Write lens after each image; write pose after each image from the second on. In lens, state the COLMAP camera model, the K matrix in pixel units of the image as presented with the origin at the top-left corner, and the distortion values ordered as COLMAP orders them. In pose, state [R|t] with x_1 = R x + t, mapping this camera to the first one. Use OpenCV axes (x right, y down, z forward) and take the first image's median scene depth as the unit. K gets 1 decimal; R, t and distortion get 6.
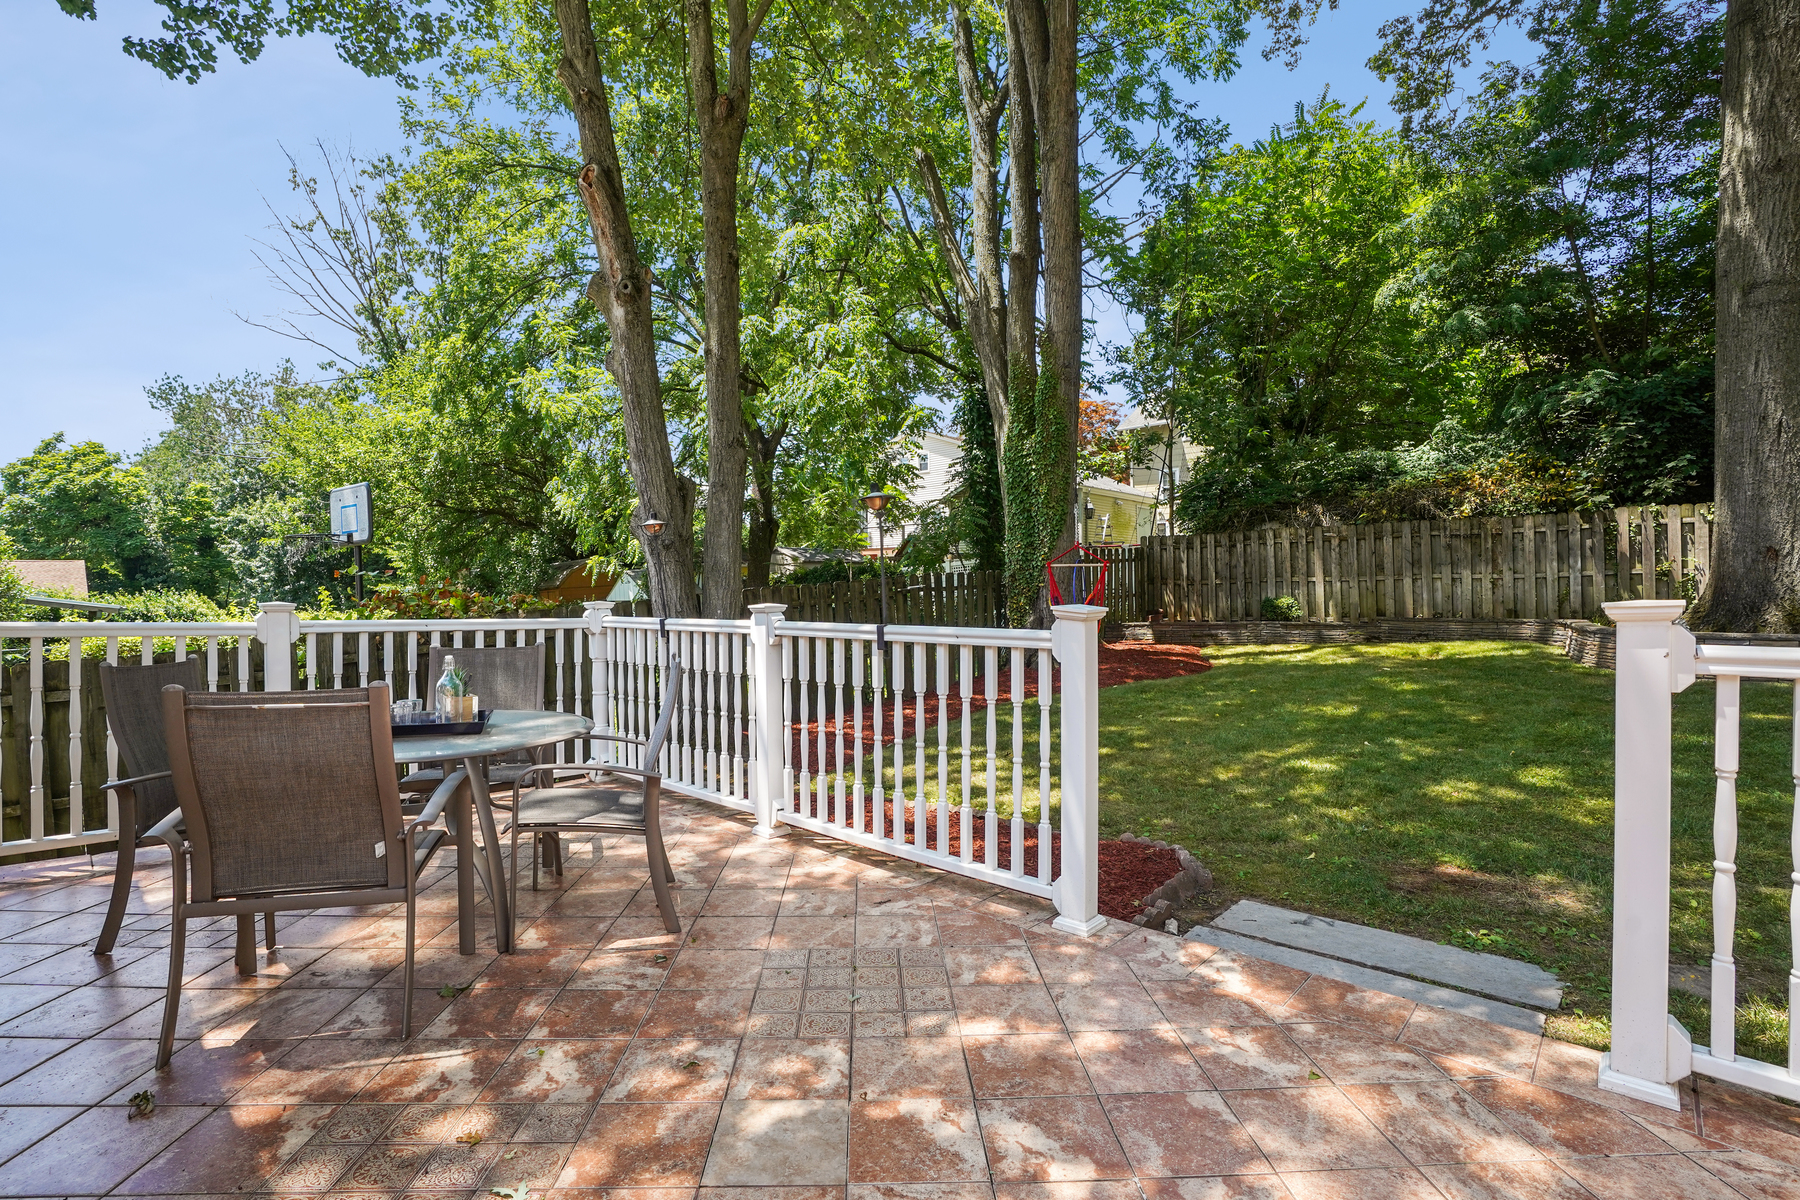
lens RADIAL K [[1026.4, 0, 851.8], [0, 1026.4, 613.1], [0, 0, 1]] dist [-0.004129, 0.001481]
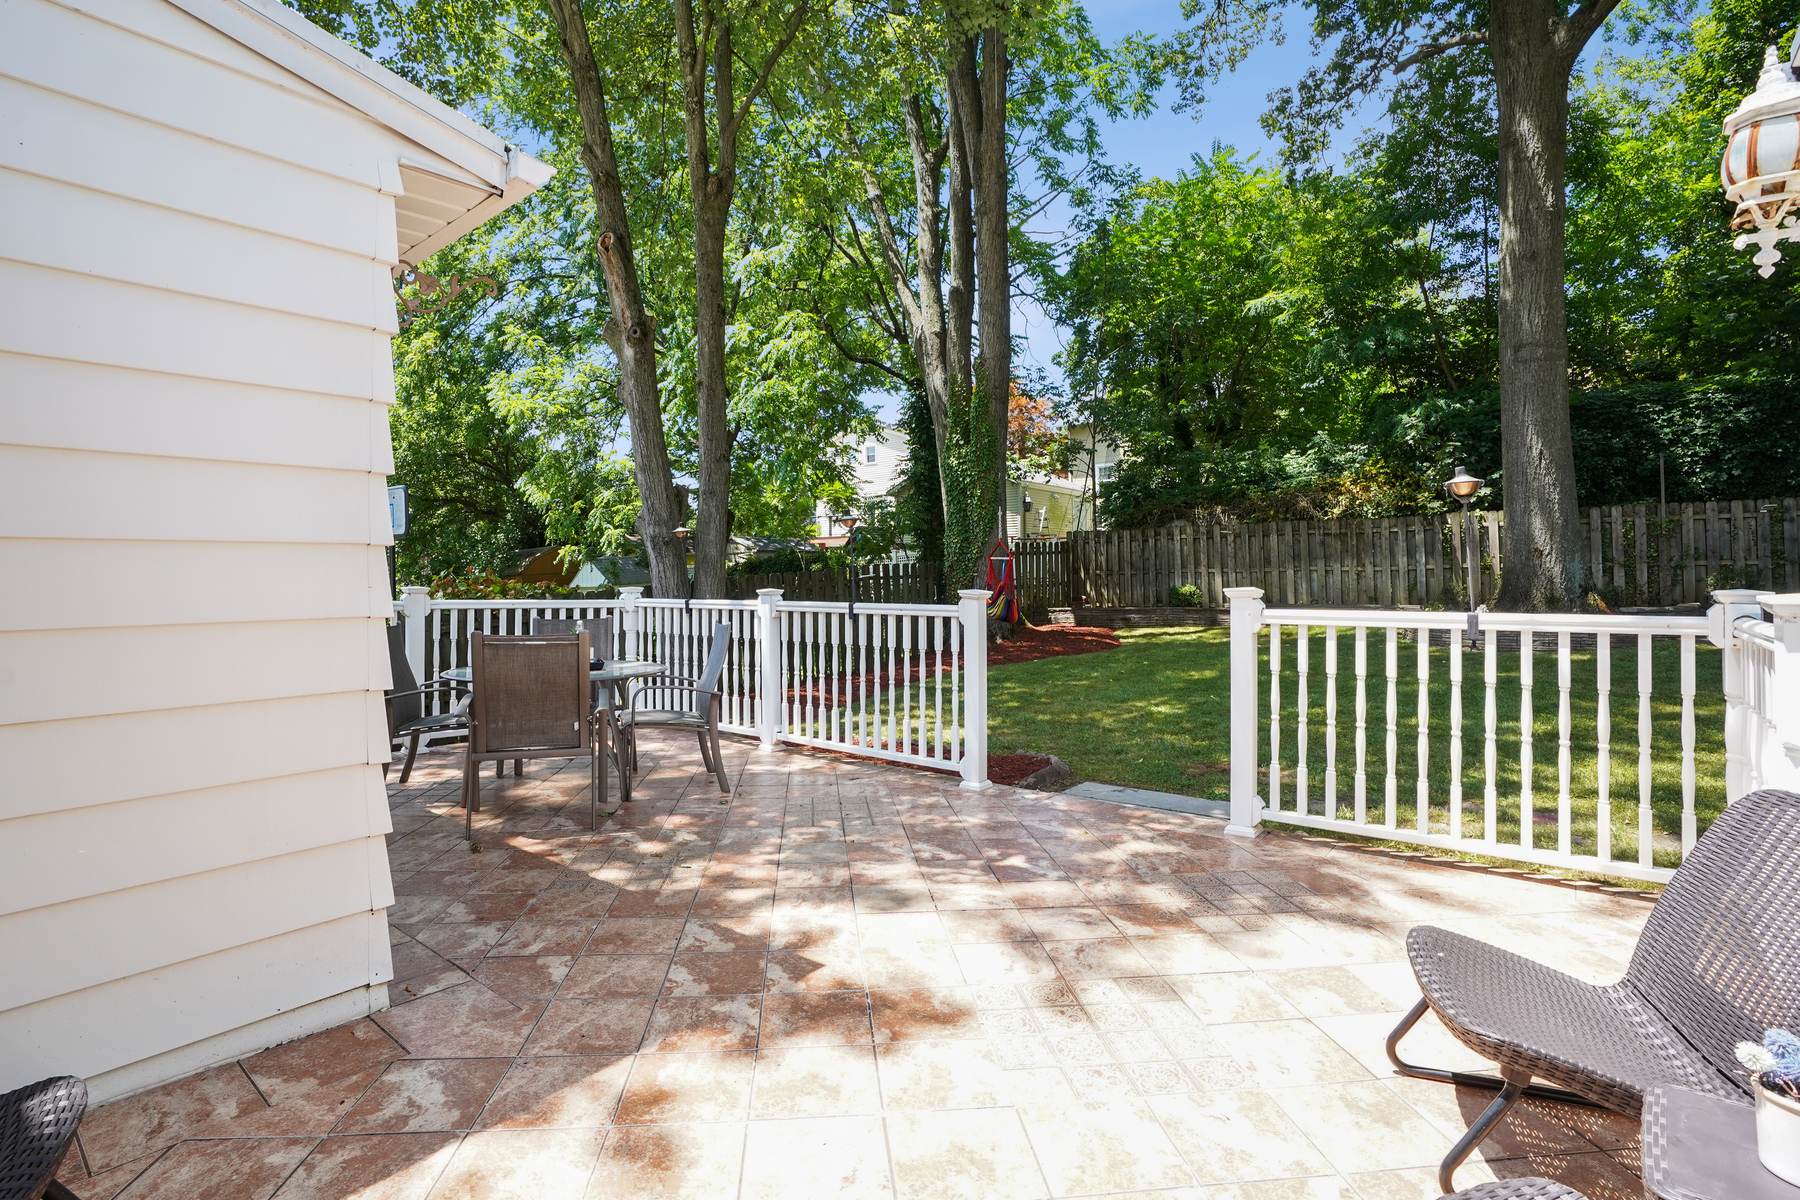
lens RADIAL K [[1216.0, 0, 900.0], [0, 1216.0, 600.0], [0, 0, 1]] dist [0.001444, 0.000821]
pose [[0.995009, 0.002885, 0.099748, -0.032458], [-0.002556, 0.999991, -0.003433, 0.005438], [-0.099757, 0.003161, 0.995007, -0.323866]]
